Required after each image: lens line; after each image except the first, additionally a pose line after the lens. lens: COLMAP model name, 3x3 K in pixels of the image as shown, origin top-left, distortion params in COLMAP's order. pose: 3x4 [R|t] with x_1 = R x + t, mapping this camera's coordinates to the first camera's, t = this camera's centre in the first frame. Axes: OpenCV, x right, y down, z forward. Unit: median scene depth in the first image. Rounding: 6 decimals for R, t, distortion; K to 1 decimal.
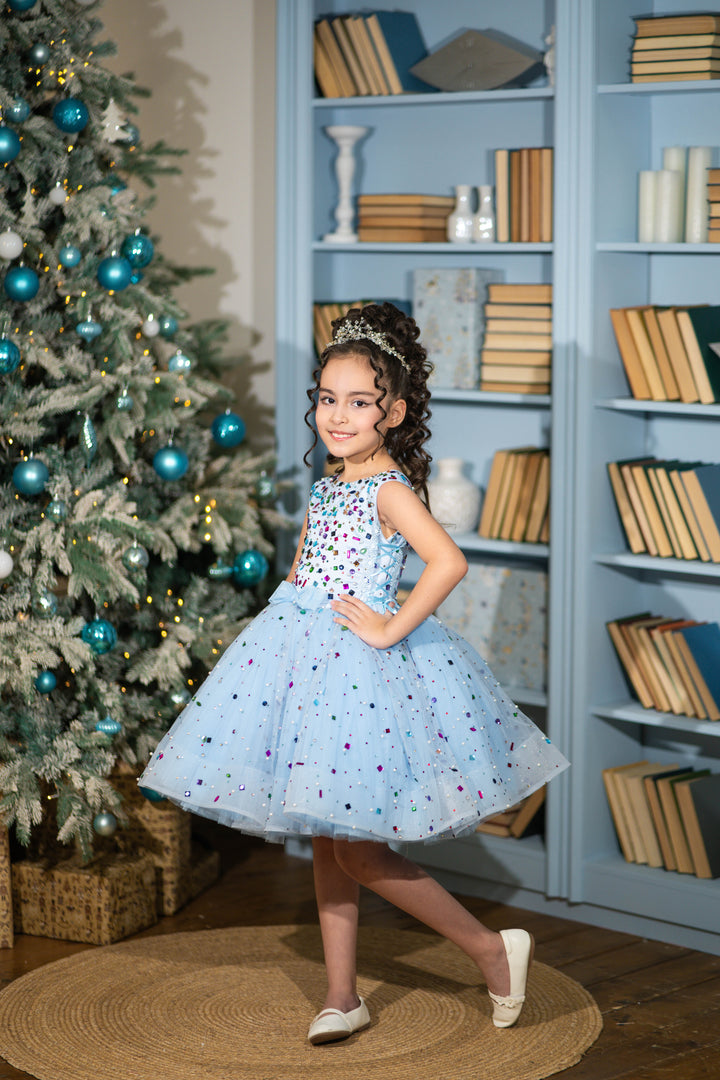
lens RADIAL K [[2617.8, 0, 358.1], [0, 2617.8, 539.0], [0, 0, 1]] dist [0.065507, -1.157428]
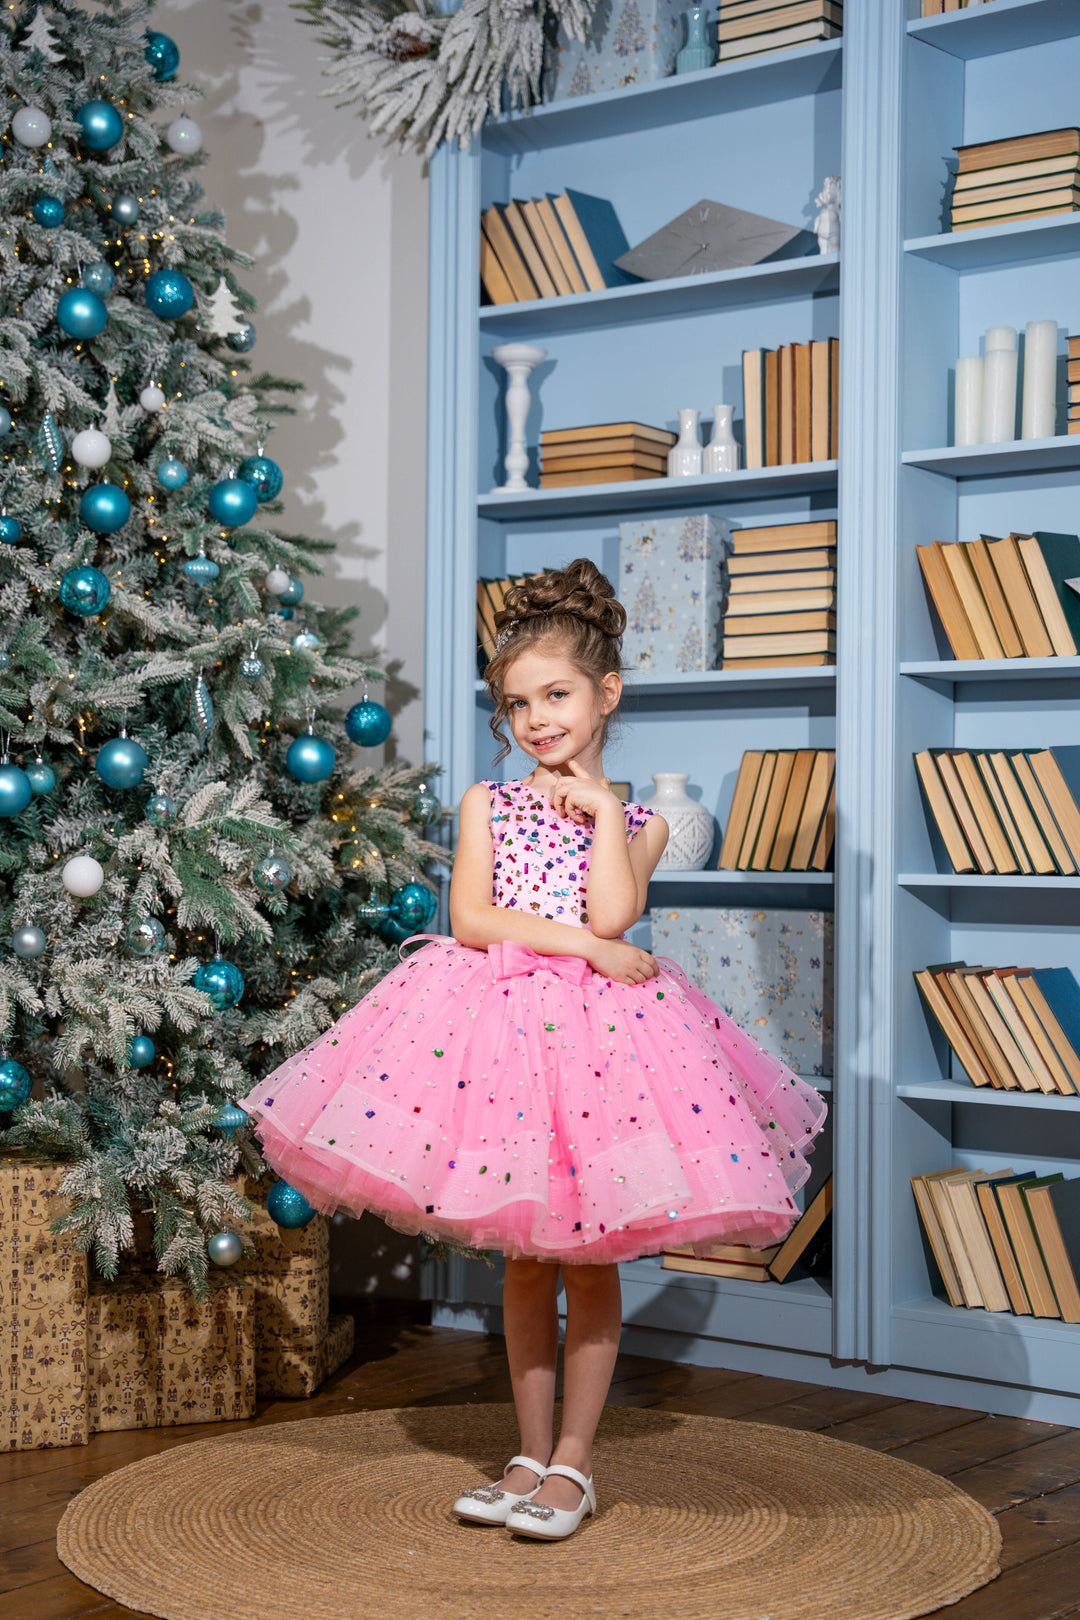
lens RADIAL K [[2603.7, 0, 535.1], [0, 2603.7, 817.7], [0, 0, 1]] dist [0.130355, 0.458456]
pose [[0.992832, 0.007272, 0.119293, -0.095588], [0.007974, 0.991892, -0.126832, 0.079461], [-0.119248, 0.126874, 0.984725, 0.282593]]
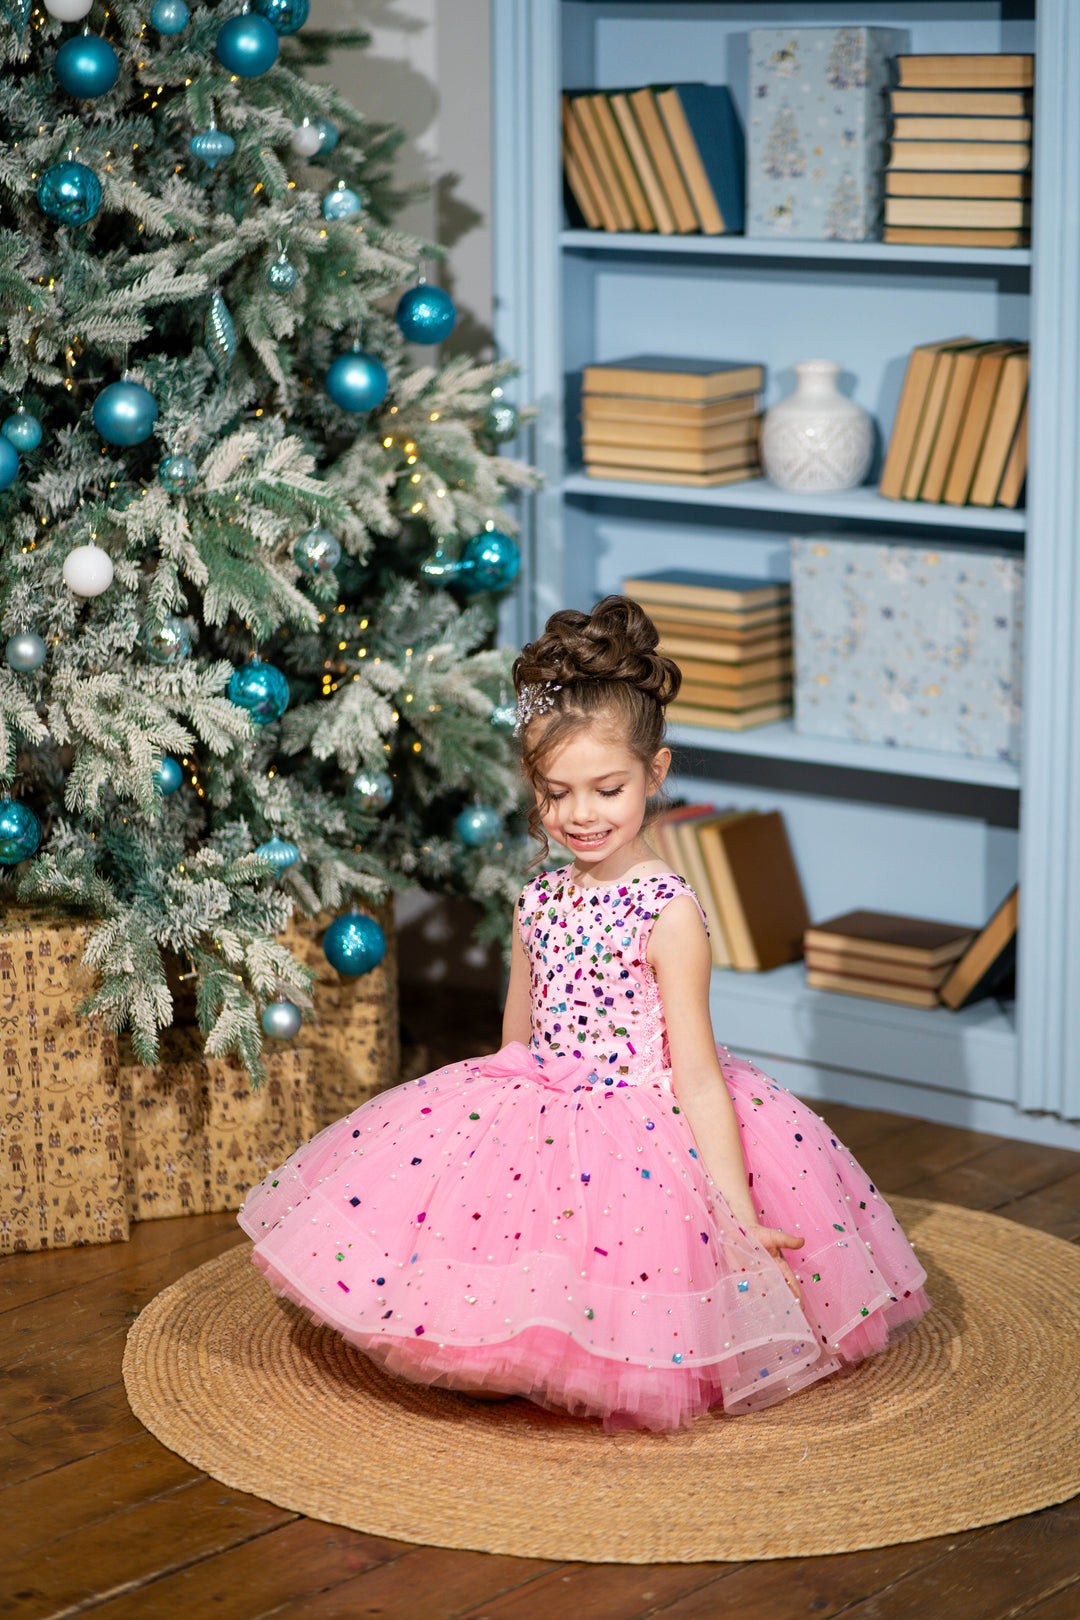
lens RADIAL K [[3926.8, 0, 537.1], [0, 3926.8, 808.6], [0, 0, 1]] dist [0.065507, -1.157428]
pose [[0.994307, -0.032402, 0.101511, -0.122073], [0.022915, 0.995378, 0.093265, -0.015322], [-0.104064, -0.090408, 0.990453, 0.142905]]
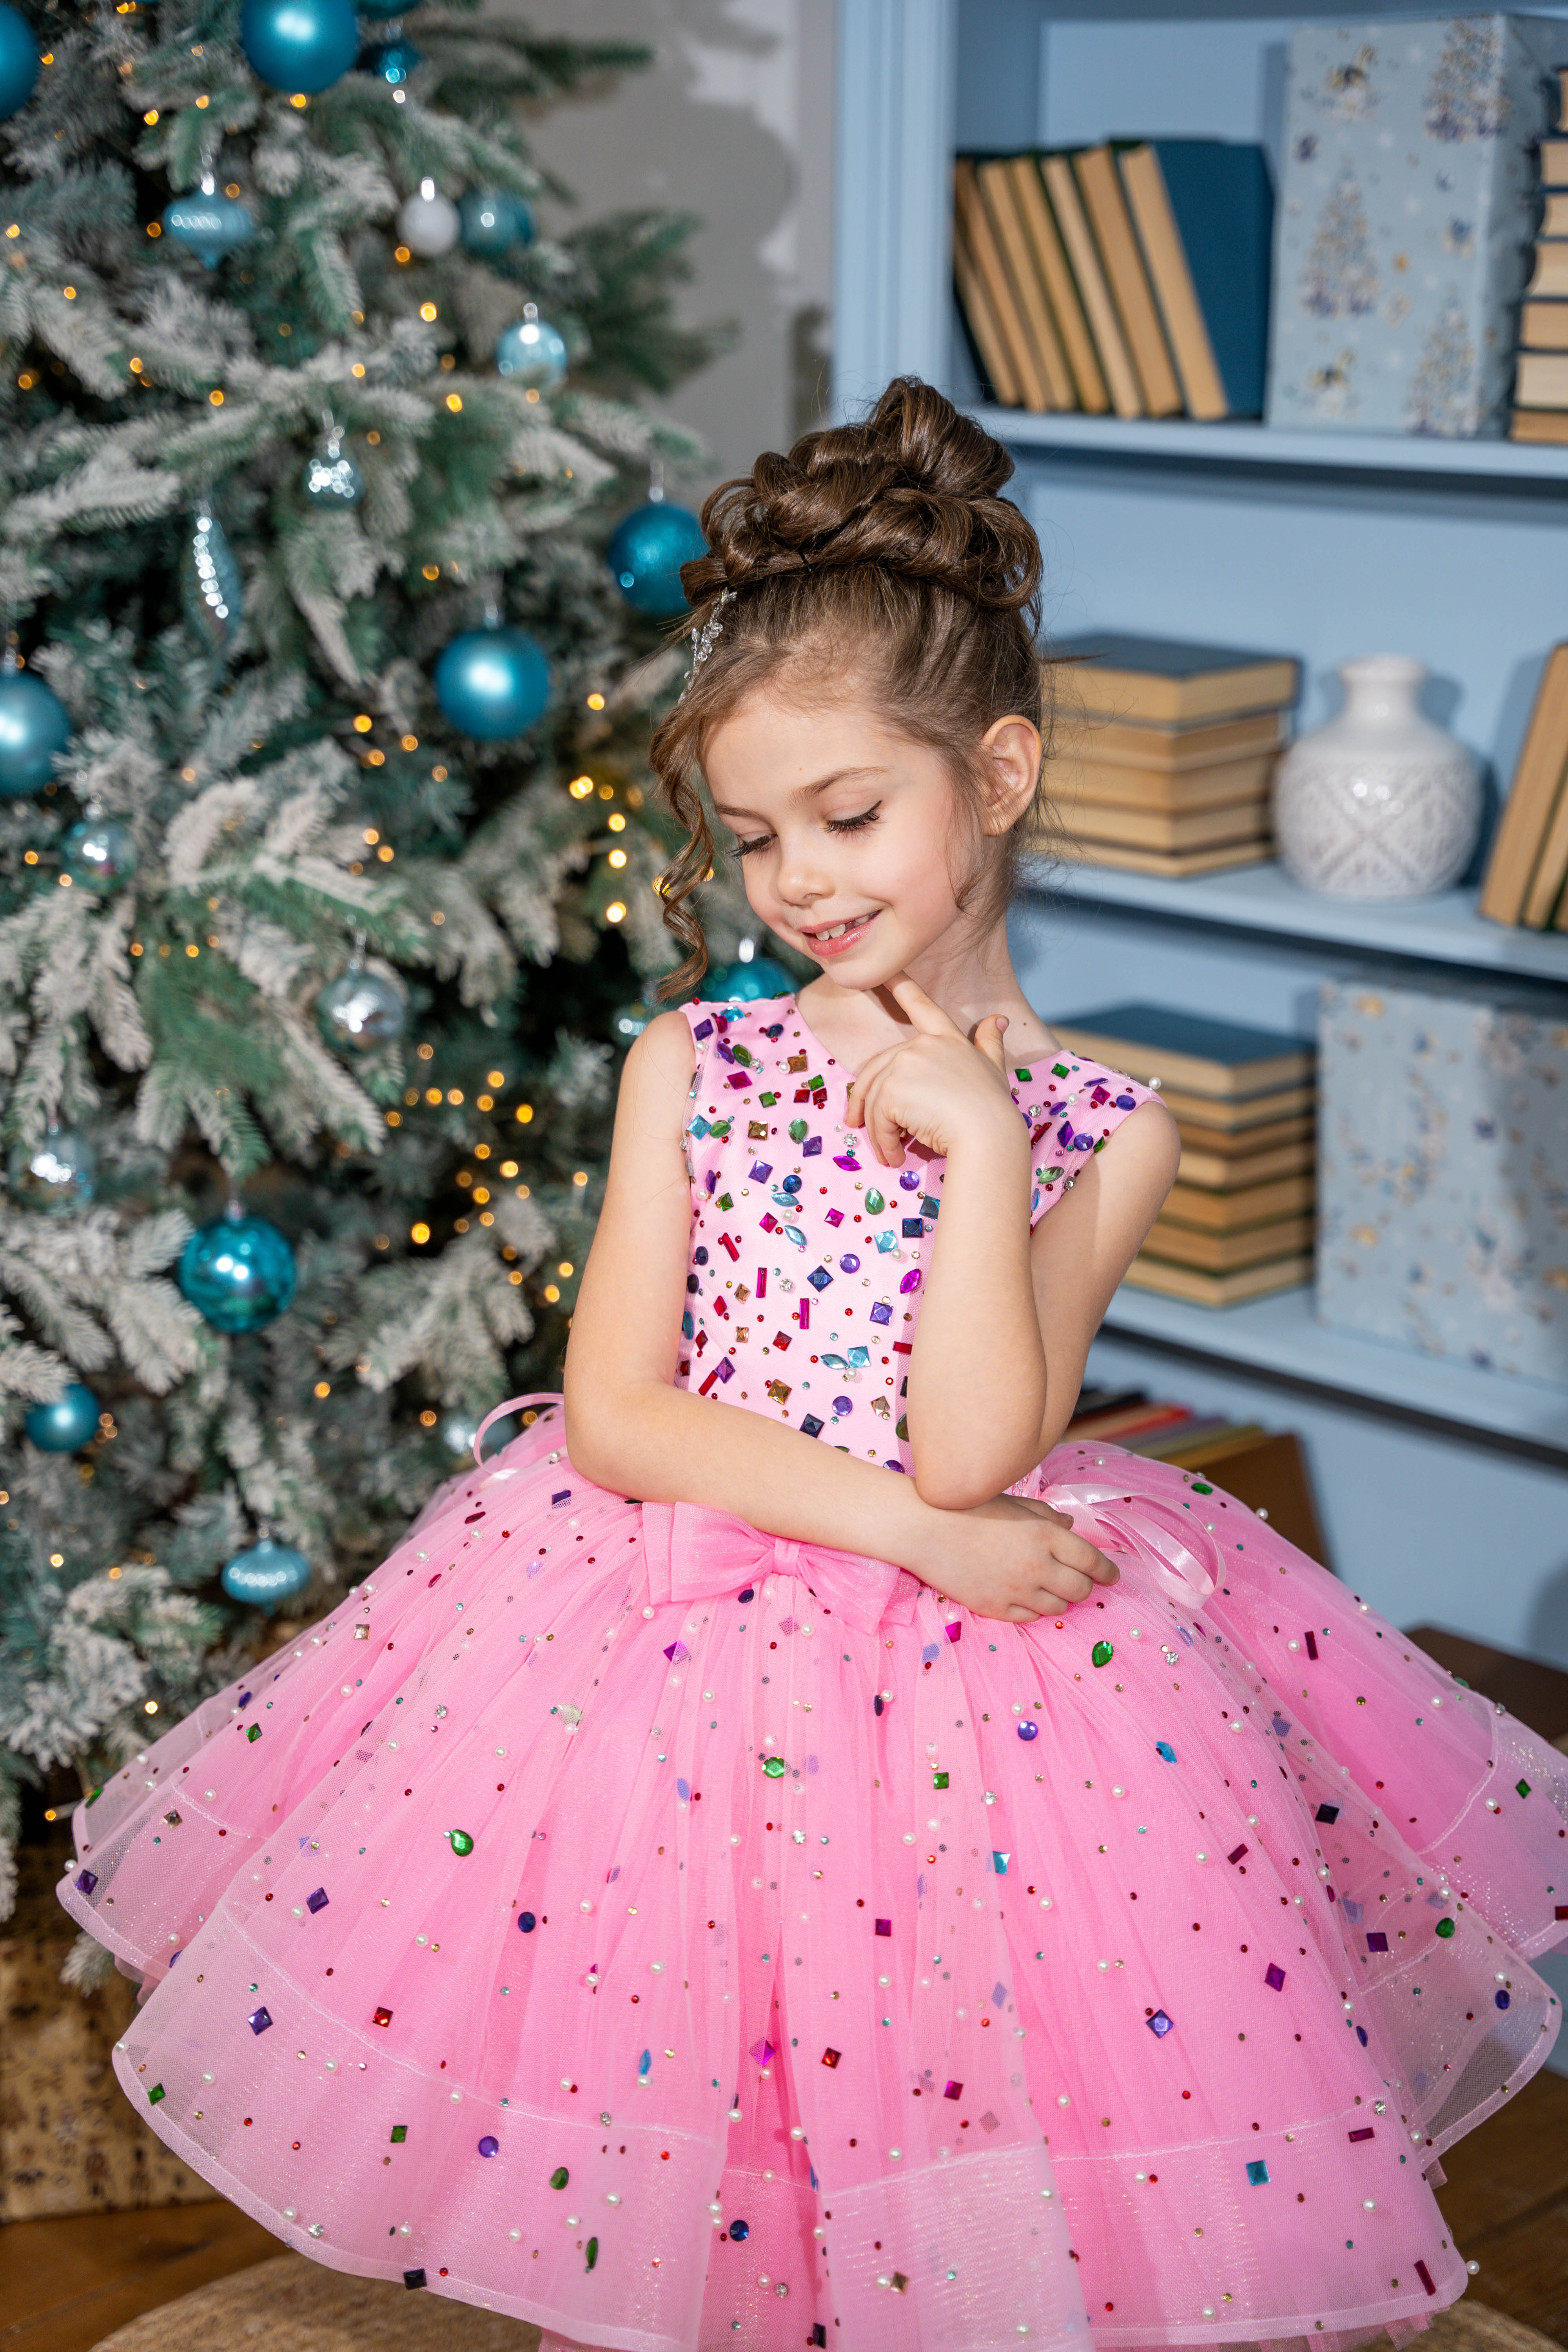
lens RADIAL K [[3887.9, 0, 789.0], [0, 3887.9, 1179.0], [0, 0, 1]] dist [0.181980, 0.186022]
pose [[0.999203, 0.012784, -0.037817, -0.018607], [-0.007344, 0.990035, 0.140633, -0.035871], [0.039239, -0.140243, 0.989339, 0.539019]]
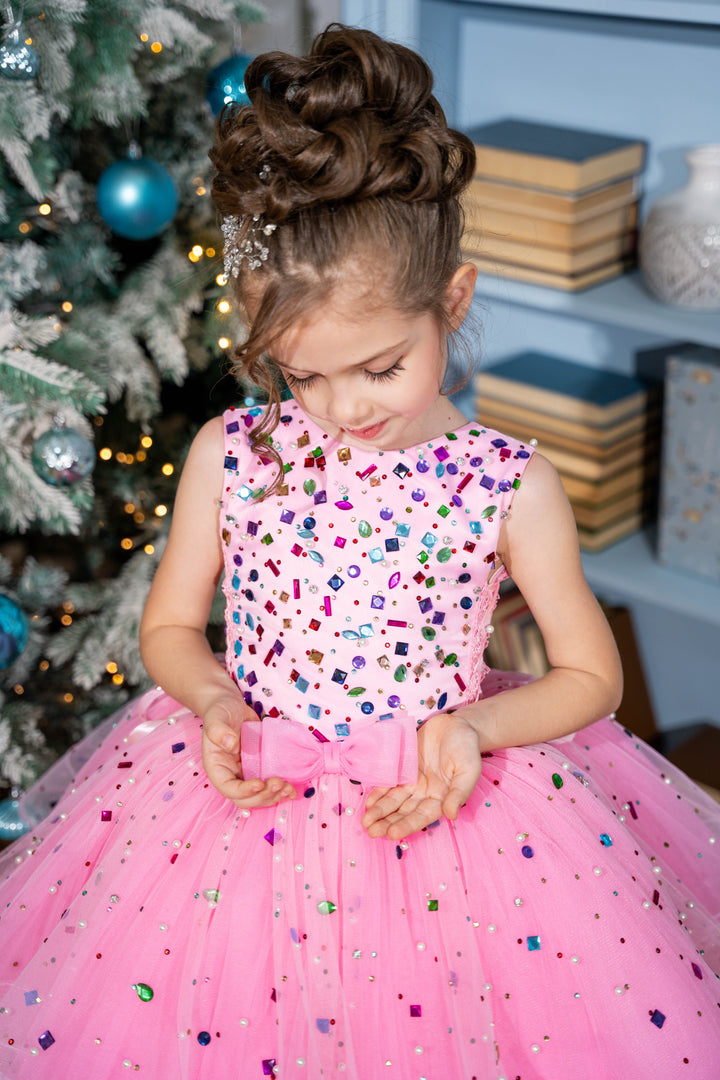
lens RADIAL K [[1664.8, 0, 360.7], [0, 1664.8, 542.0], [0, 0, 1]] dist [0.134738, -0.017792]
pose [[0.999010, -0.020269, 0.039603, -0.046042], [0.007039, 0.950986, 0.309153, -0.060988], [-0.043928, -0.308568, 0.950187, 0.709169]]
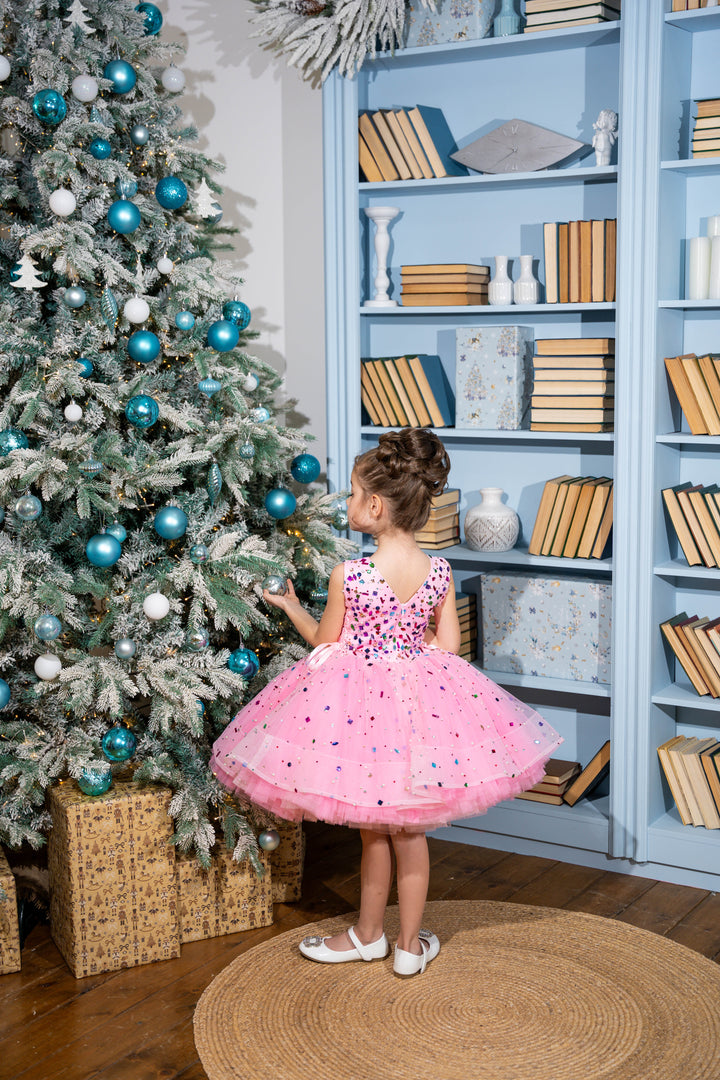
lens RADIAL K [[1536.9, 0, 355.0], [0, 1536.9, 540.4], [0, 0, 1]] dist [0.101813, 0.165335]
pose [[0.973913, -0.045930, 0.222224, -0.188273], [0.040519, 0.998762, 0.028850, -0.030839], [-0.223274, -0.019093, 0.974569, 0.345610]]
